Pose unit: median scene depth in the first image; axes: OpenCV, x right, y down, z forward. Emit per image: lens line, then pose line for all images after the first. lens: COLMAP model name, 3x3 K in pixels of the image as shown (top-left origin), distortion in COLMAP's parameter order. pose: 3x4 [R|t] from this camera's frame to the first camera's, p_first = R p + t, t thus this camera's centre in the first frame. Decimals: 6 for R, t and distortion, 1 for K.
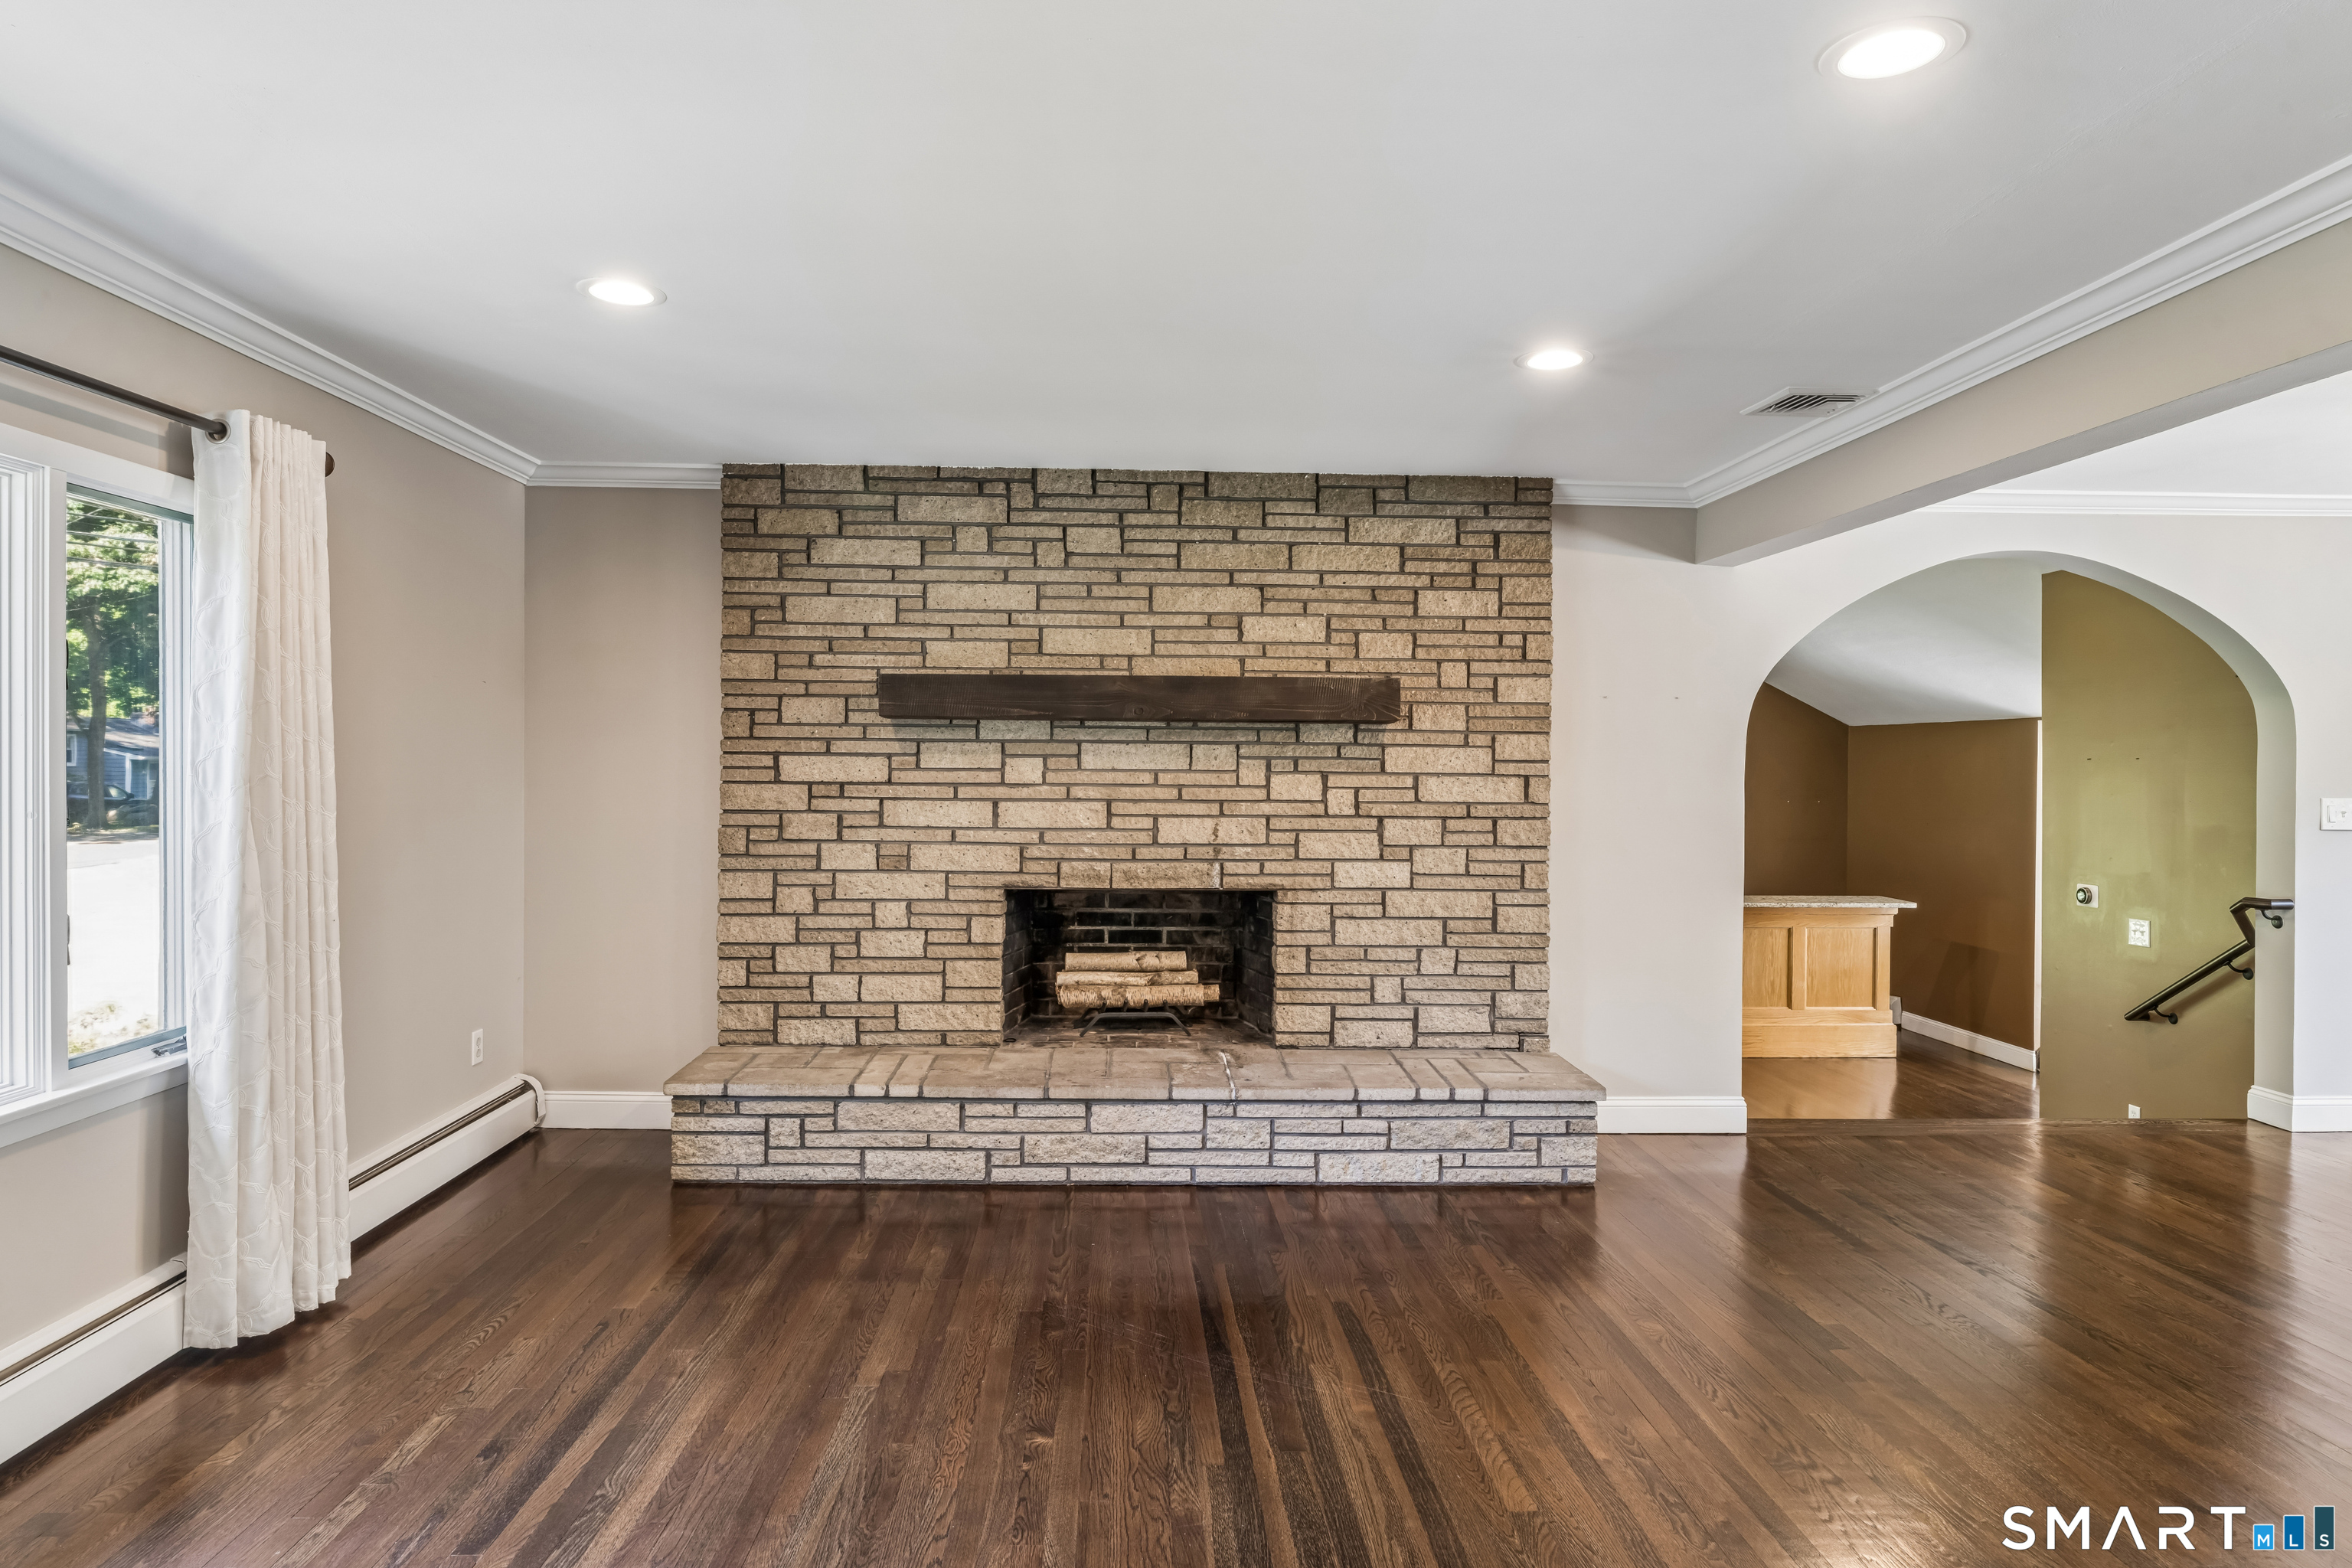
lens RADIAL K [[1351.9, 0, 1164.1], [0, 1351.9, 781.5], [0, 0, 1]] dist [0.004348, -0.001409]
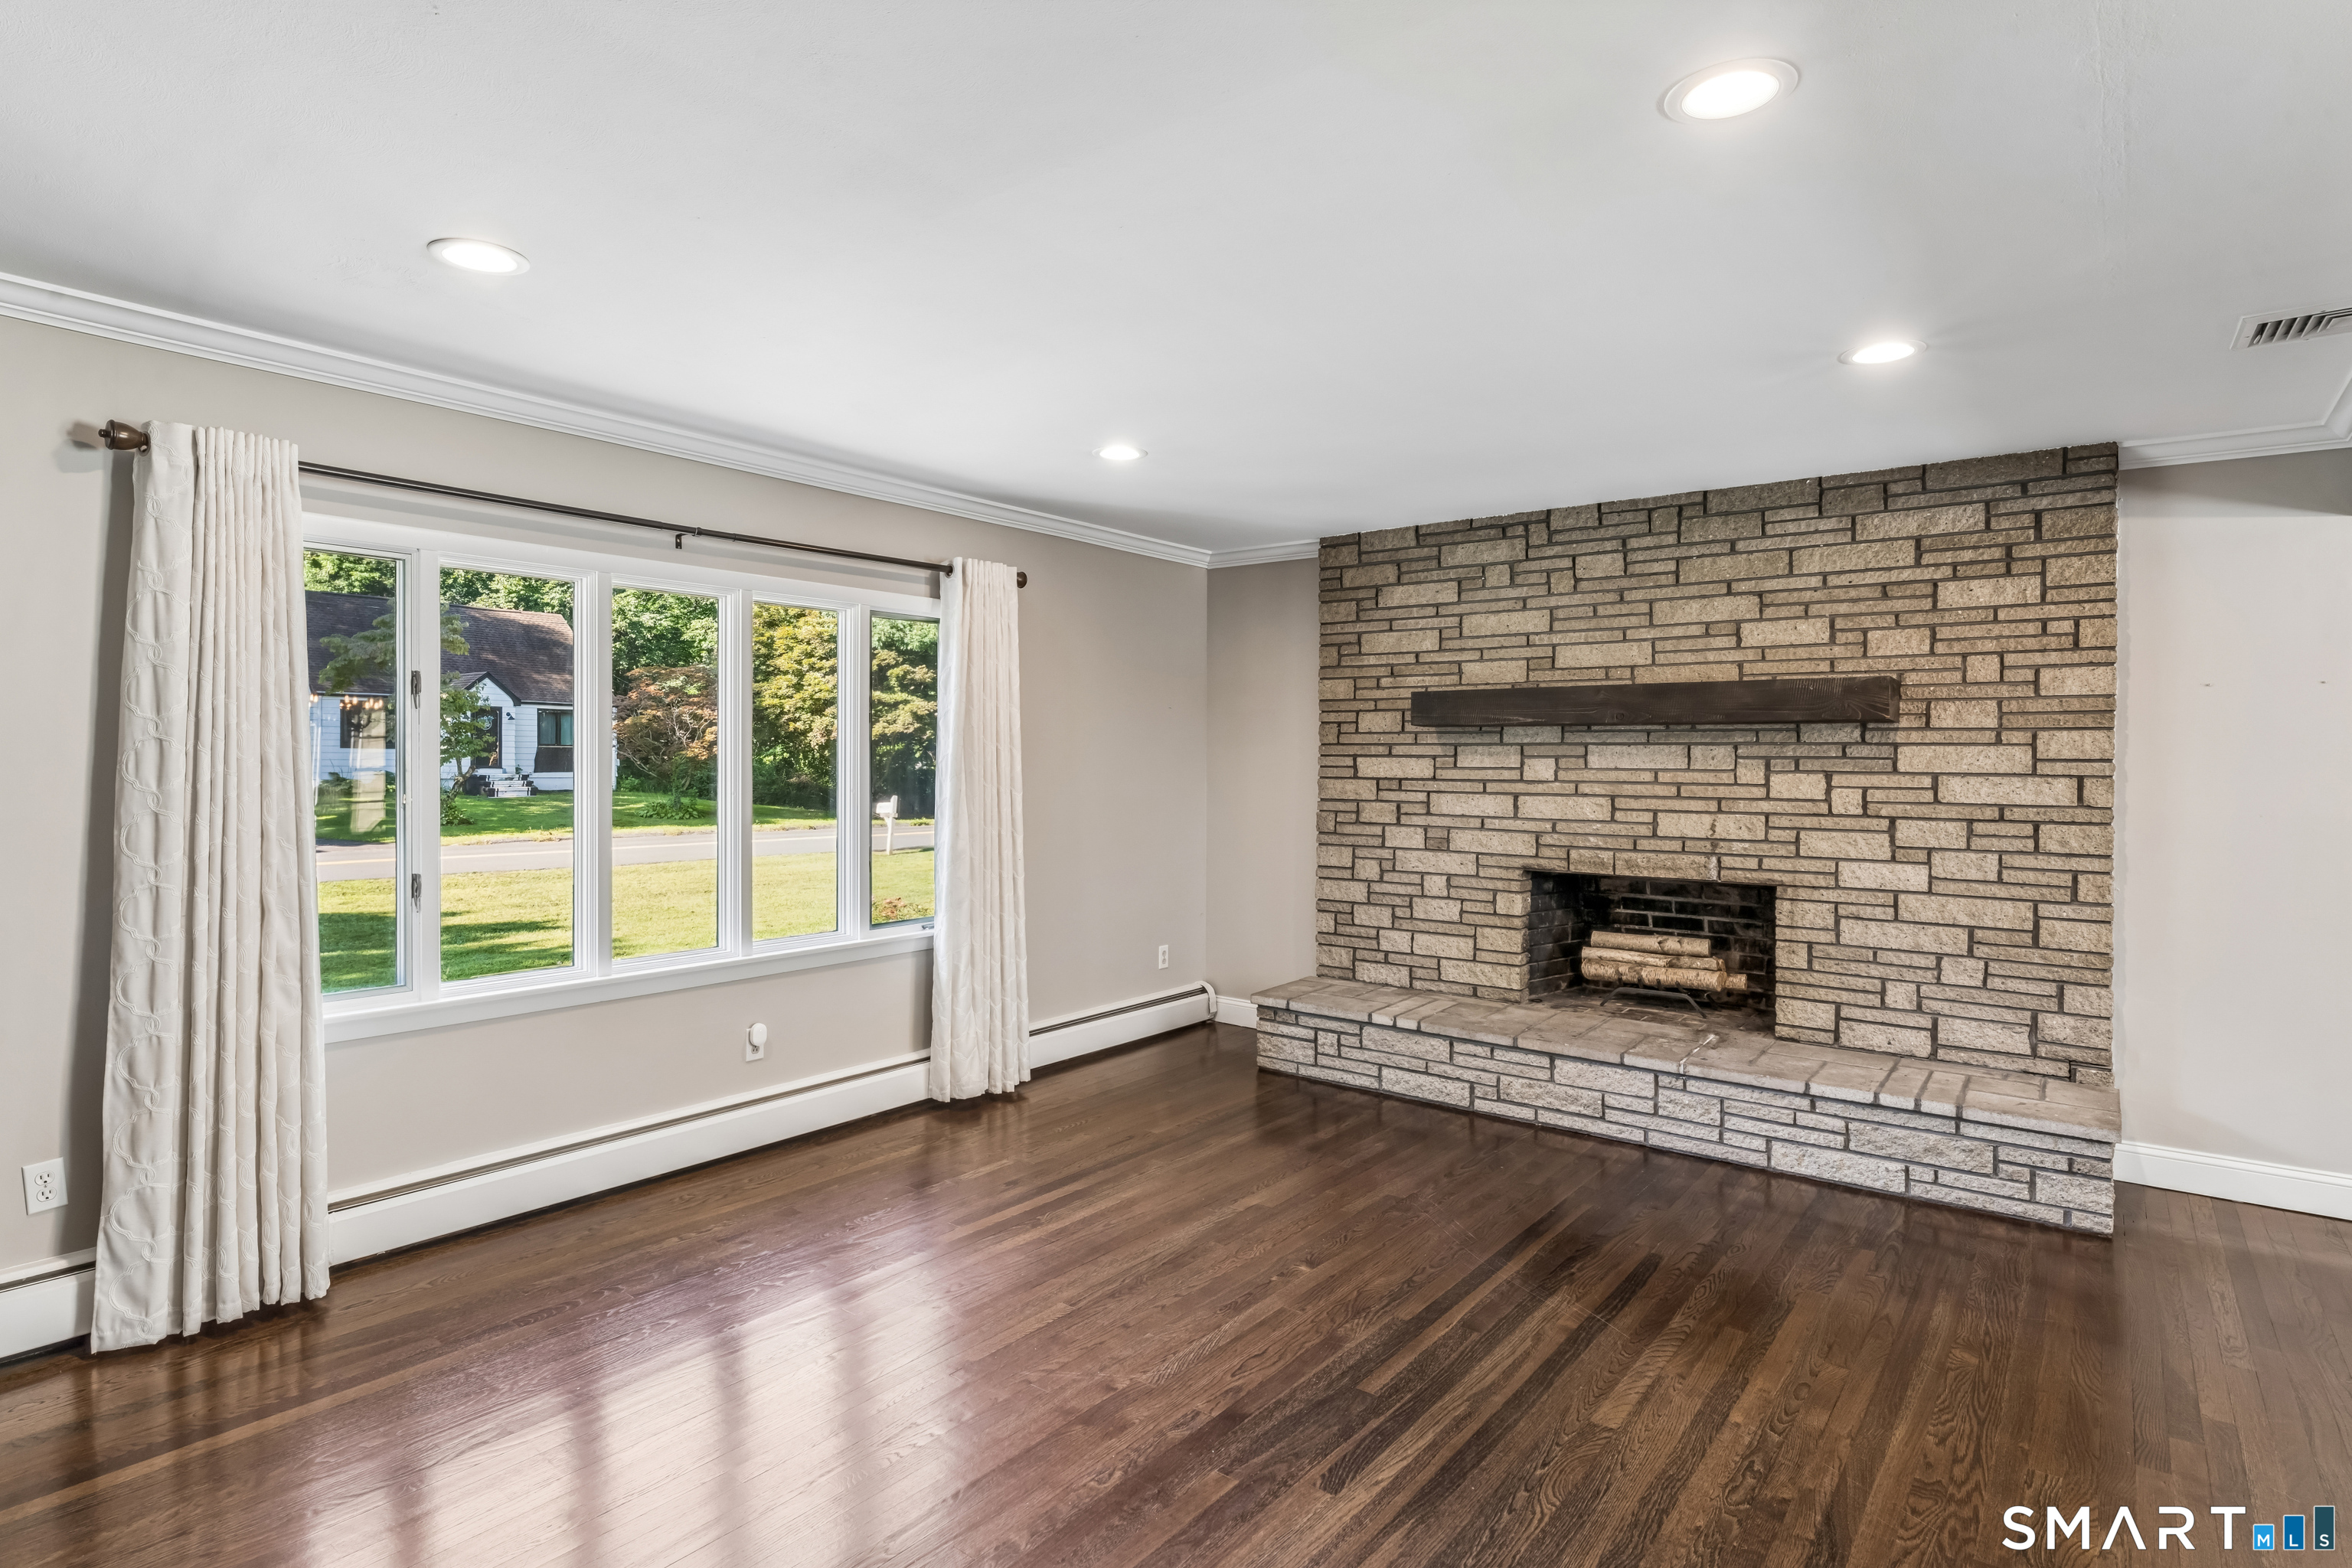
lens RADIAL K [[1210.0, 0, 1182.6], [0, 1210.0, 774.0], [0, 0, 1]] dist [0.000419, -0.000160]
pose [[0.773279, 0.004478, -0.634050, 0.320704], [-0.007934, 0.999965, -0.002614, 0.001049], [0.634017, 0.007052, 0.773287, -0.002609]]
